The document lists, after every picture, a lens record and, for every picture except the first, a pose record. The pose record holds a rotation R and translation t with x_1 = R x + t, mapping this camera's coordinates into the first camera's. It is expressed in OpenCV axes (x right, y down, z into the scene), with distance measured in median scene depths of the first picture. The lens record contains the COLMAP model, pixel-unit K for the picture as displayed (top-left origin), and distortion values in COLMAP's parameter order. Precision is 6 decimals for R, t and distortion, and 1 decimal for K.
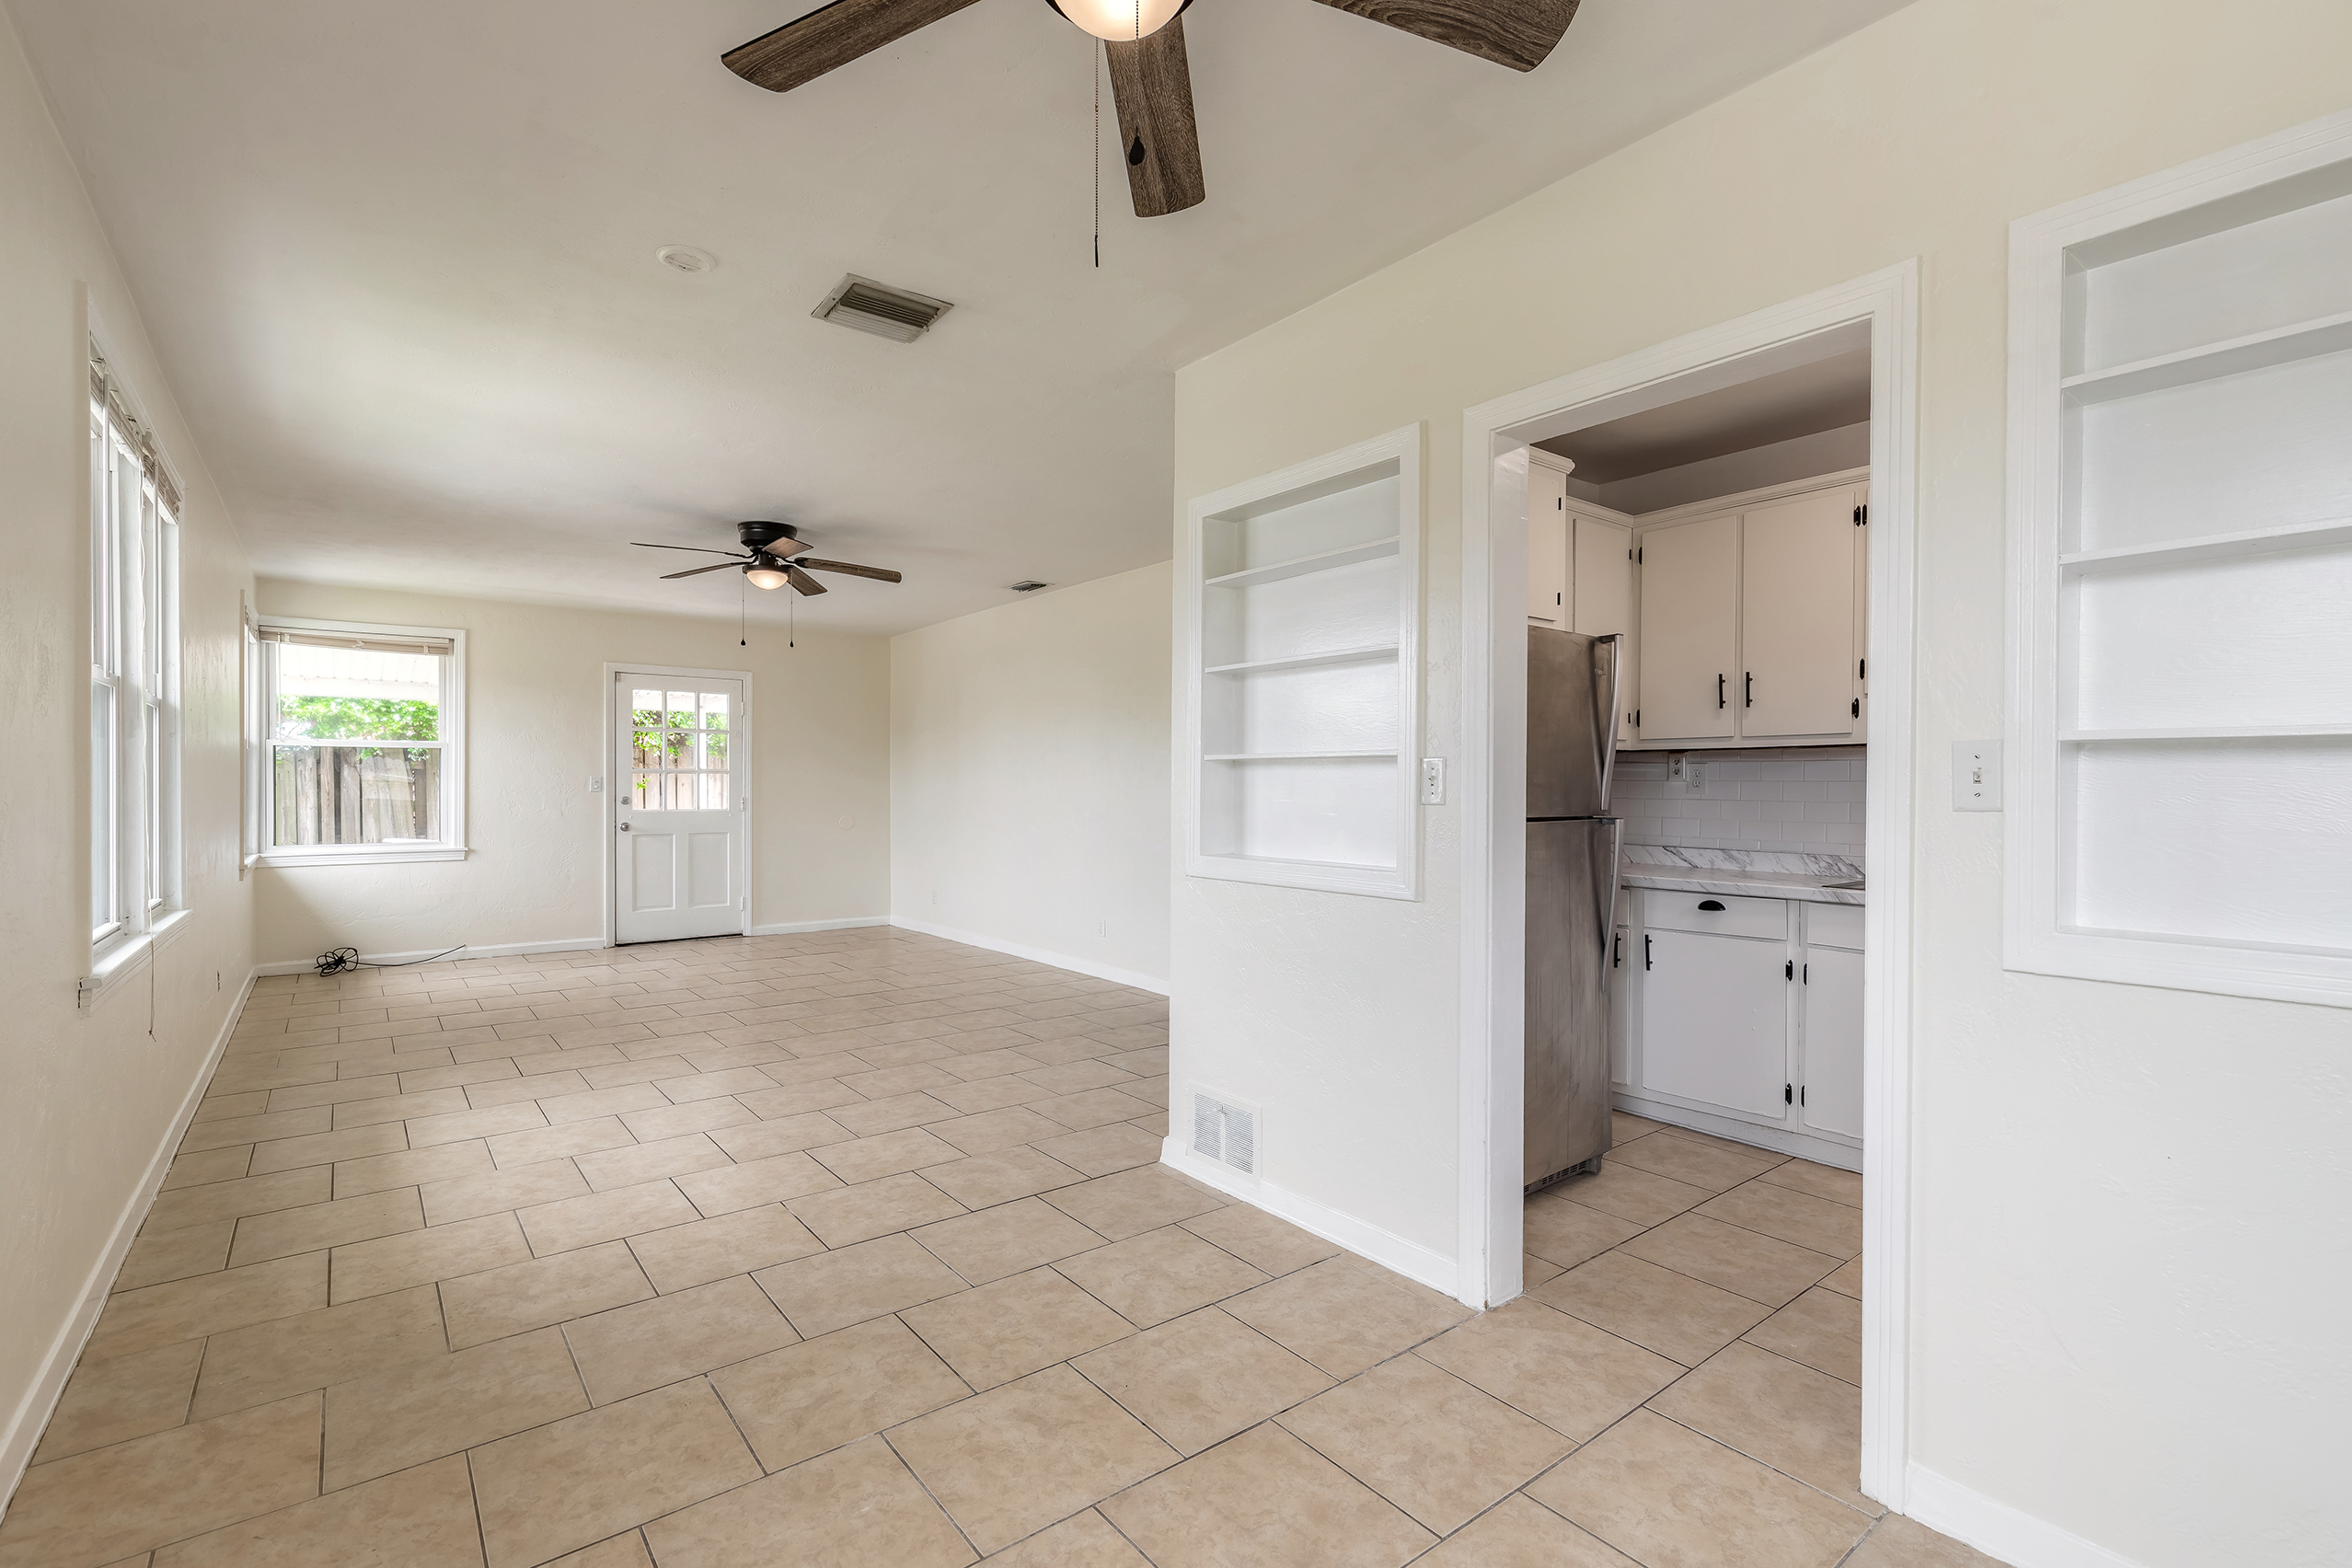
lens RADIAL K [[1060.0, 0, 1170.8], [0, 1060.0, 791.9], [0, 0, 1]] dist [0.008824, -0.001436]
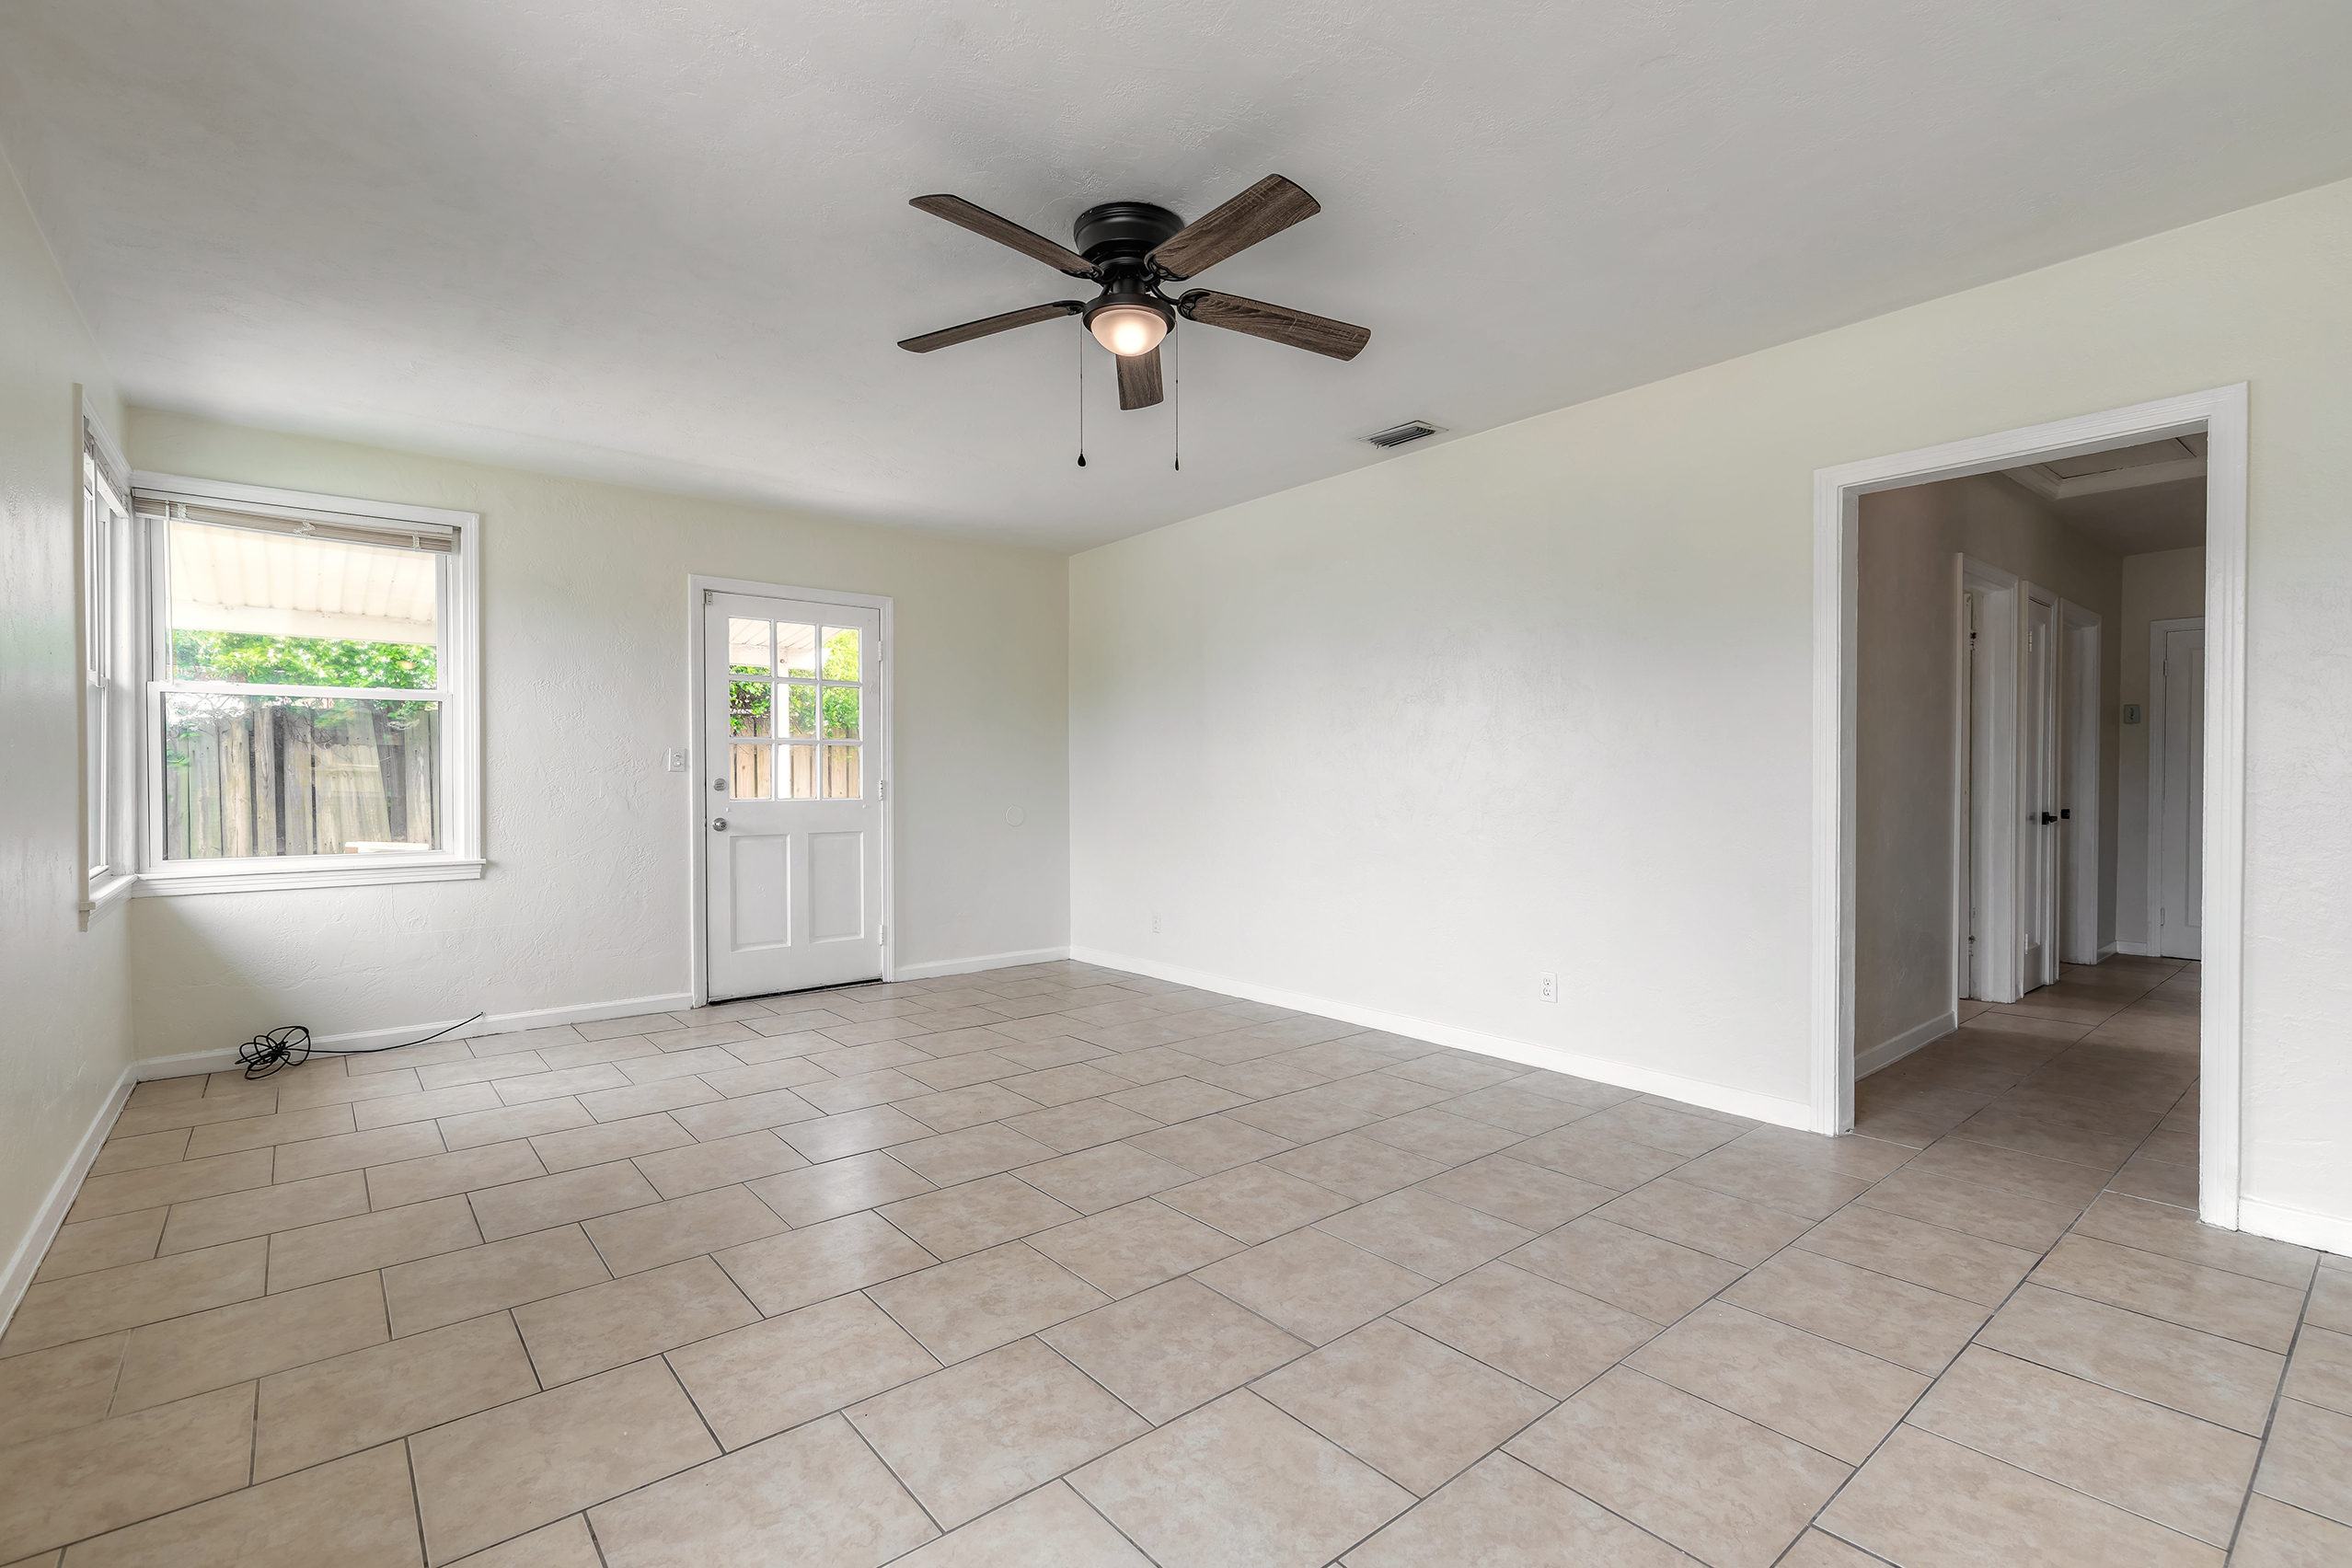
lens RADIAL K [[1060.0, 0, 1172.3], [0, 1060.0, 791.8], [0, 0, 1]] dist [0.008824, -0.001436]
pose [[0.999619, -0.003931, 0.027331, -0.337627], [0.003698, 0.999956, 0.008572, 0.010458], [-0.027363, -0.008467, 0.999590, 0.446322]]
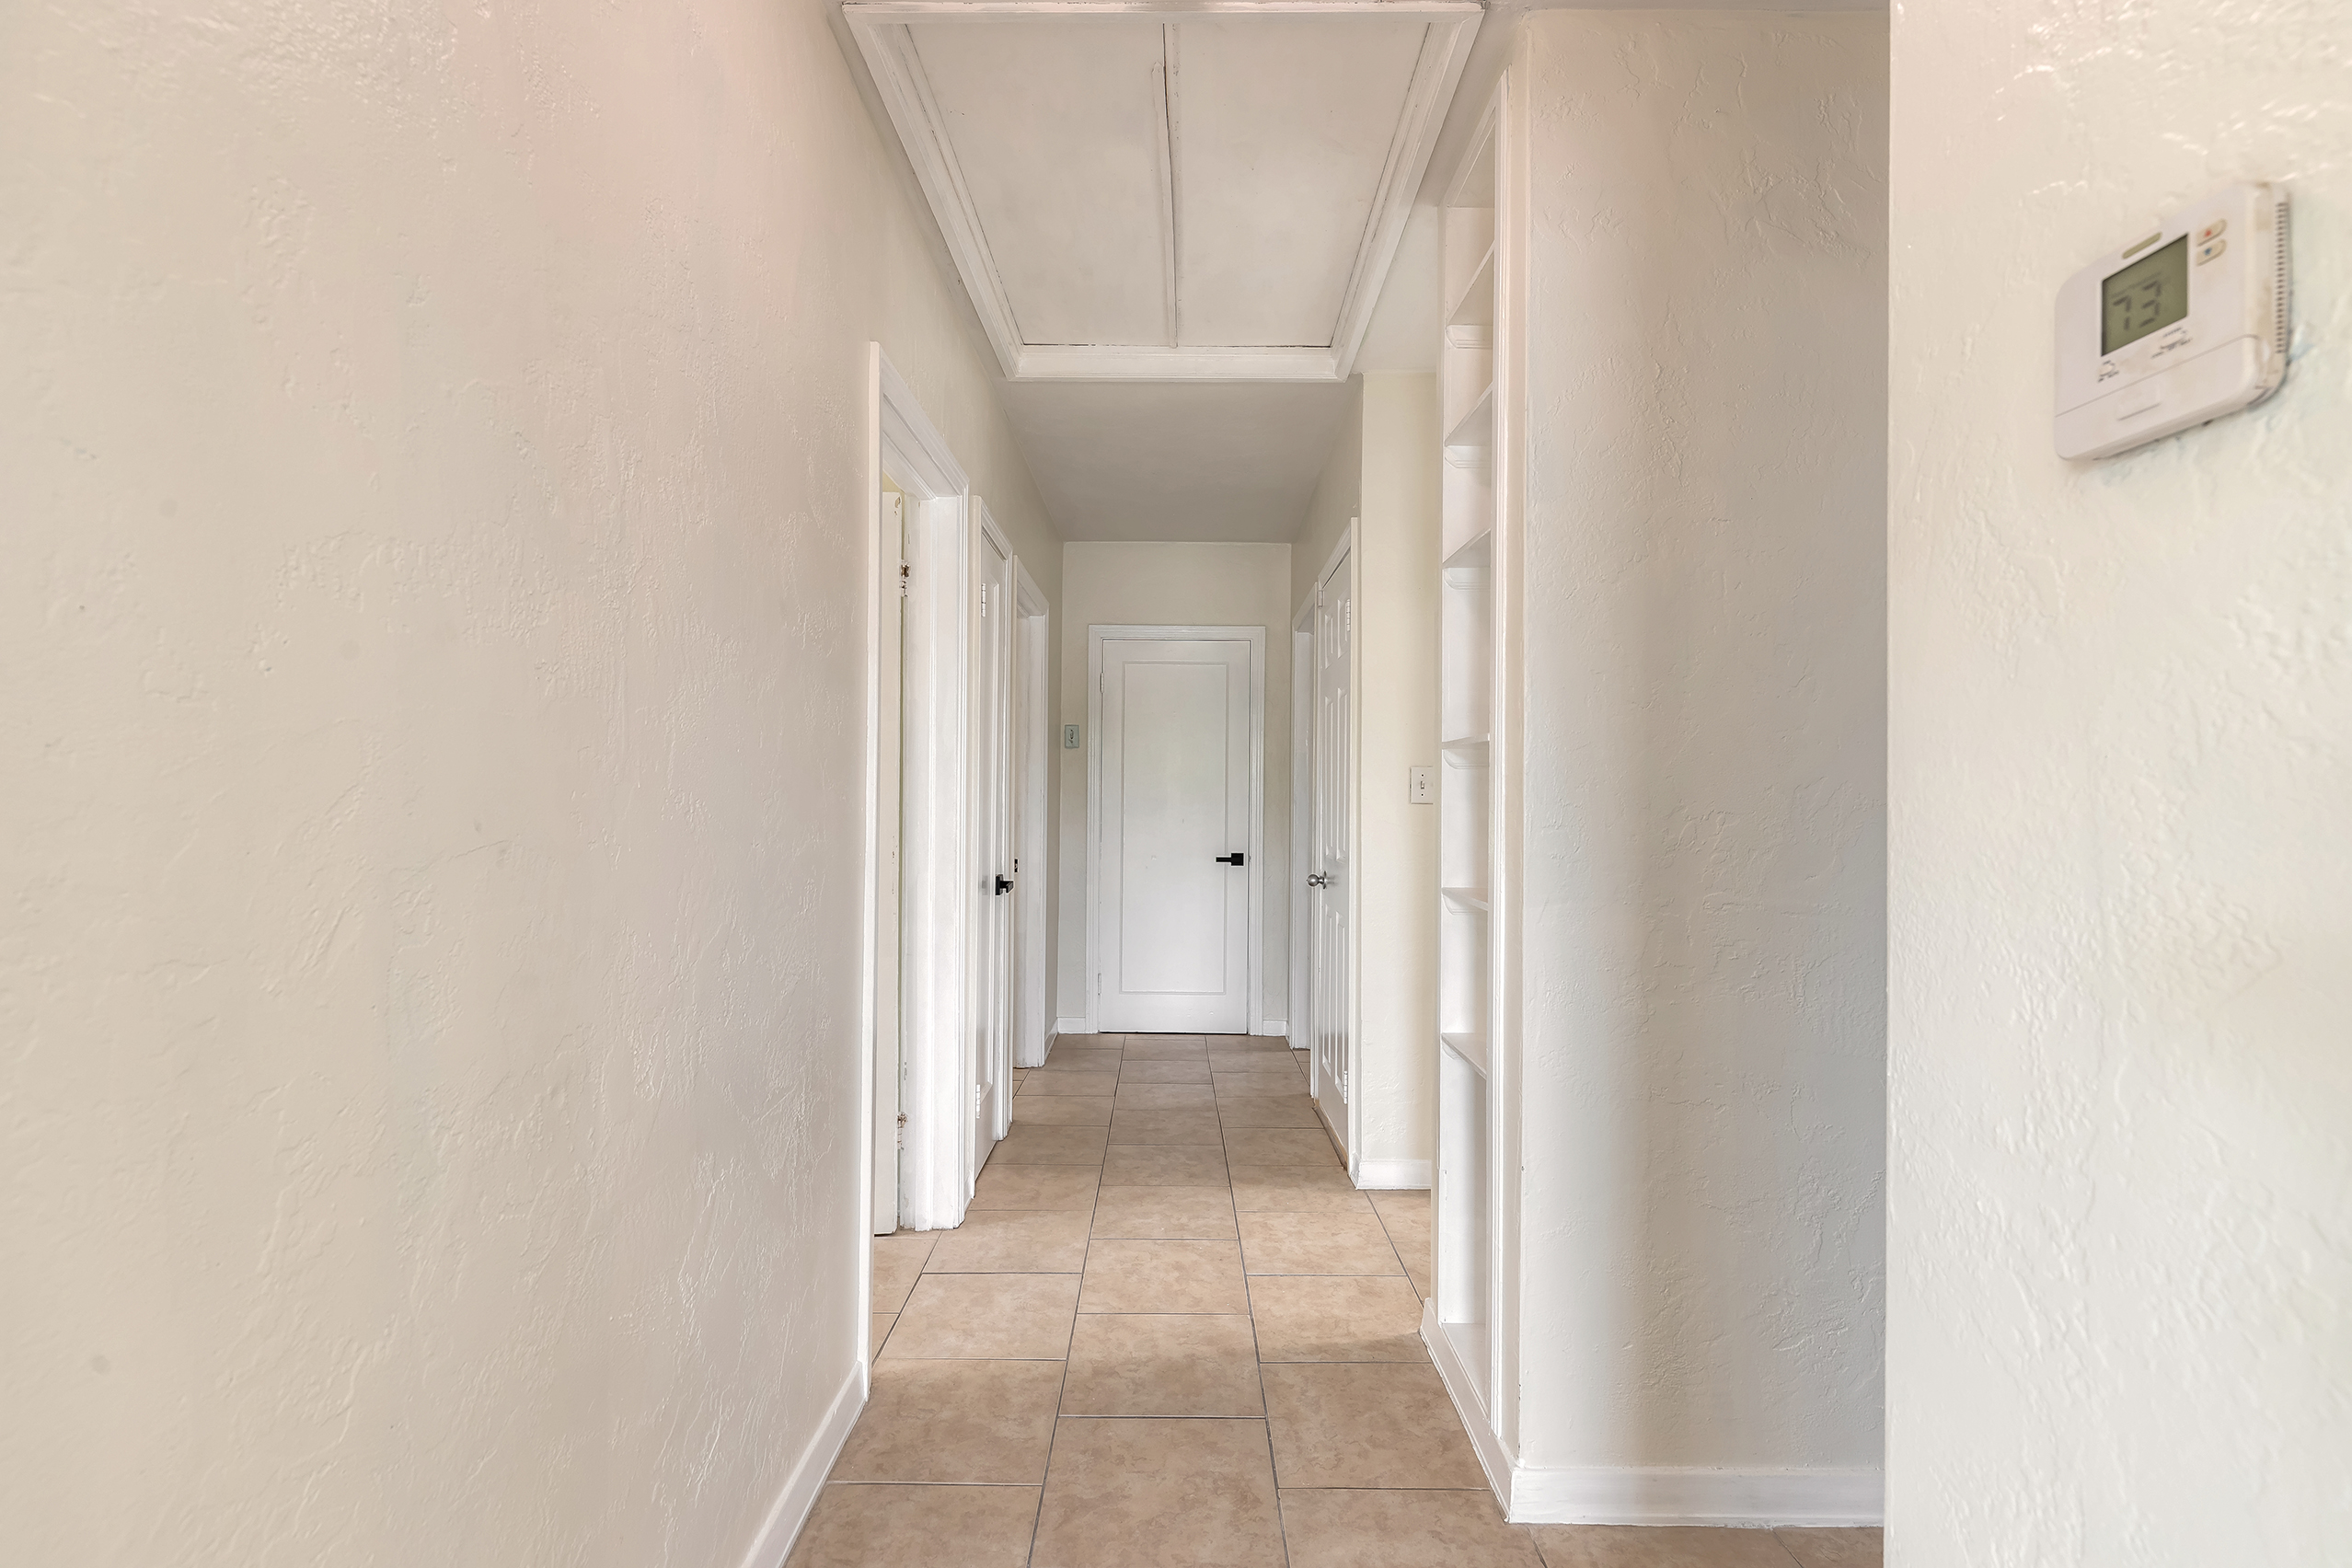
lens RADIAL K [[1060.0, 0, 1180.9], [0, 1060.0, 790.6], [0, 0, 1]] dist [0.008824, -0.001436]
pose [[0.612003, 0.007840, 0.790817, 0.050910], [-0.001070, 0.999958, -0.009085, -0.003961], [-0.790855, 0.004714, 0.611985, 0.922380]]
